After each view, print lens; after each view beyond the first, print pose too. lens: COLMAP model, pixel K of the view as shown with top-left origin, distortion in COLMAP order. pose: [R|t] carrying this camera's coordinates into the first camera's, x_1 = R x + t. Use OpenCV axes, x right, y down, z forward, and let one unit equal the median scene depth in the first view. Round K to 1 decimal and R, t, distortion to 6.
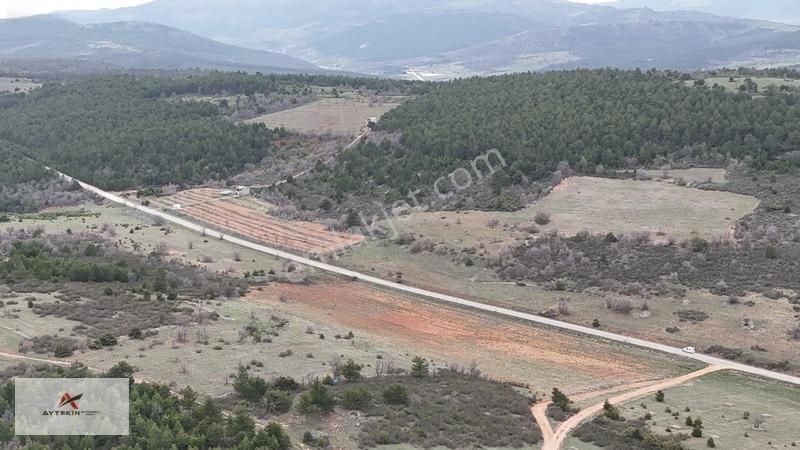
lens RADIAL K [[1095.8, 0, 394.4], [0, 1095.8, 223.8], [0, 0, 1]] dist [0.100811, 0.000000]
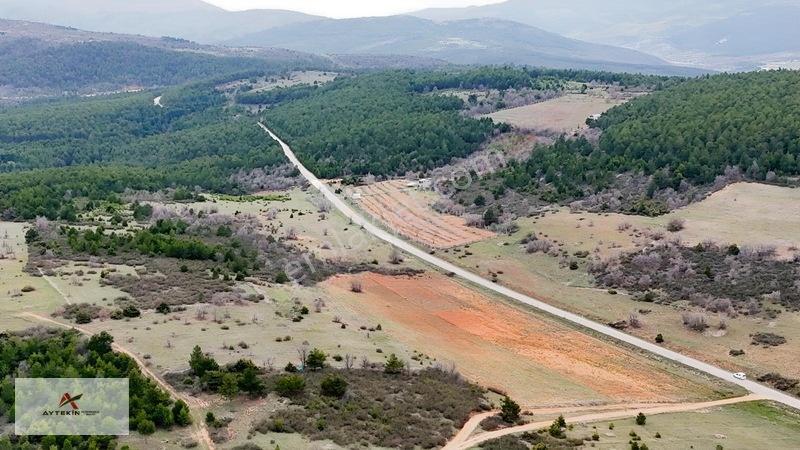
lens RADIAL K [[1095.8, 0, 397.9], [0, 1095.8, 228.5], [0, 0, 1]] dist [0.100811, 0.000000]
pose [[0.951202, 0.056079, -0.303430, 0.202547], [-0.053633, 0.998426, 0.016397, -0.004941], [0.303872, 0.000677, 0.952713, 0.034334]]
